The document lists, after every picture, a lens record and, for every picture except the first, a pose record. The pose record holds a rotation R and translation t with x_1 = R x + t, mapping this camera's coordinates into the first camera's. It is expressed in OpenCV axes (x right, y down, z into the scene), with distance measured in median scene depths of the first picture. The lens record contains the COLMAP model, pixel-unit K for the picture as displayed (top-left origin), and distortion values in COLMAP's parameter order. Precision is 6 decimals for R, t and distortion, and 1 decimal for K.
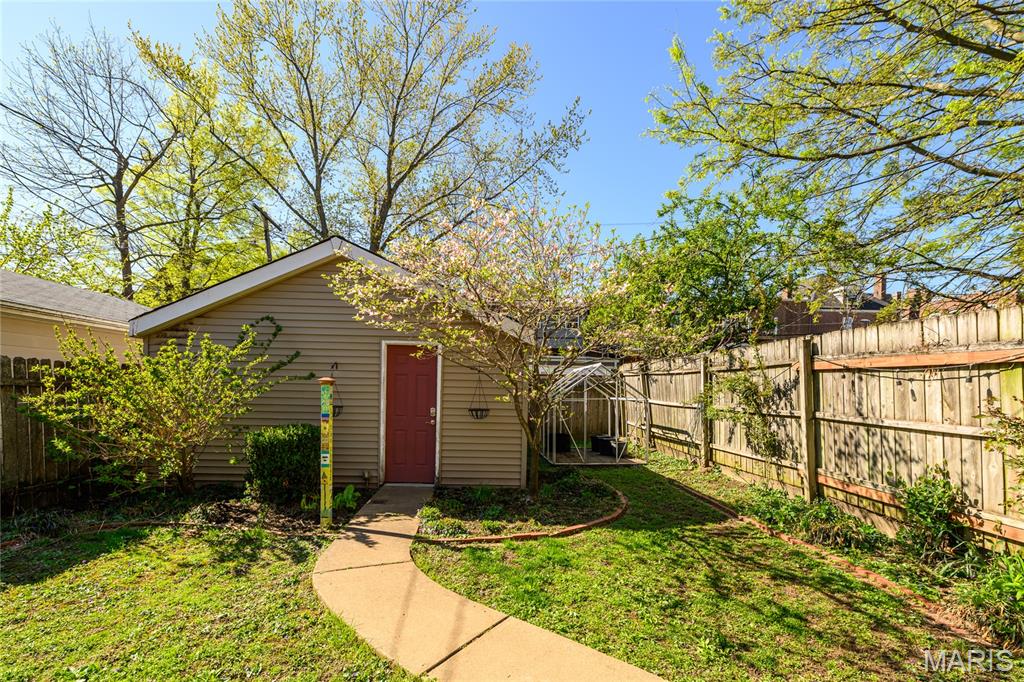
lens RADIAL K [[452.3, 0, 476.8], [0, 452.3, 397.2], [0, 0, 1]] dist [0.001514, 0.000069]
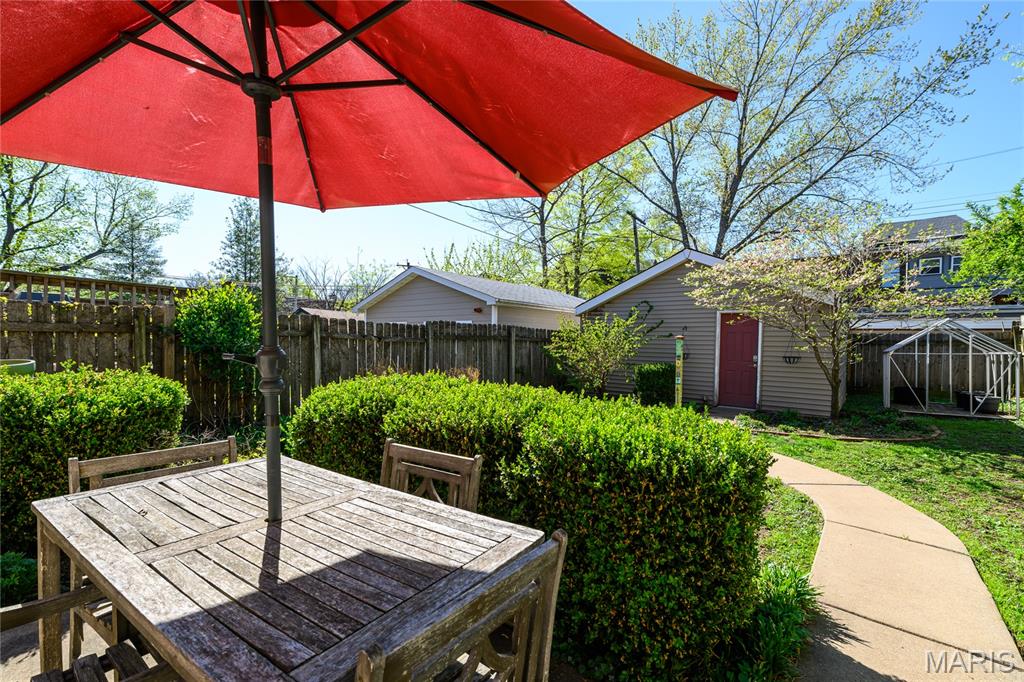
lens RADIAL K [[418.4, 0, 507.0], [0, 418.4, 352.2], [0, 0, 1]] dist [0.001673, 0.000207]
pose [[0.758582, 0.011657, -0.651473, 0.058462], [-0.015514, 0.999880, -0.000173, 0.008410], [0.651393, 0.010238, 0.758672, -0.178470]]
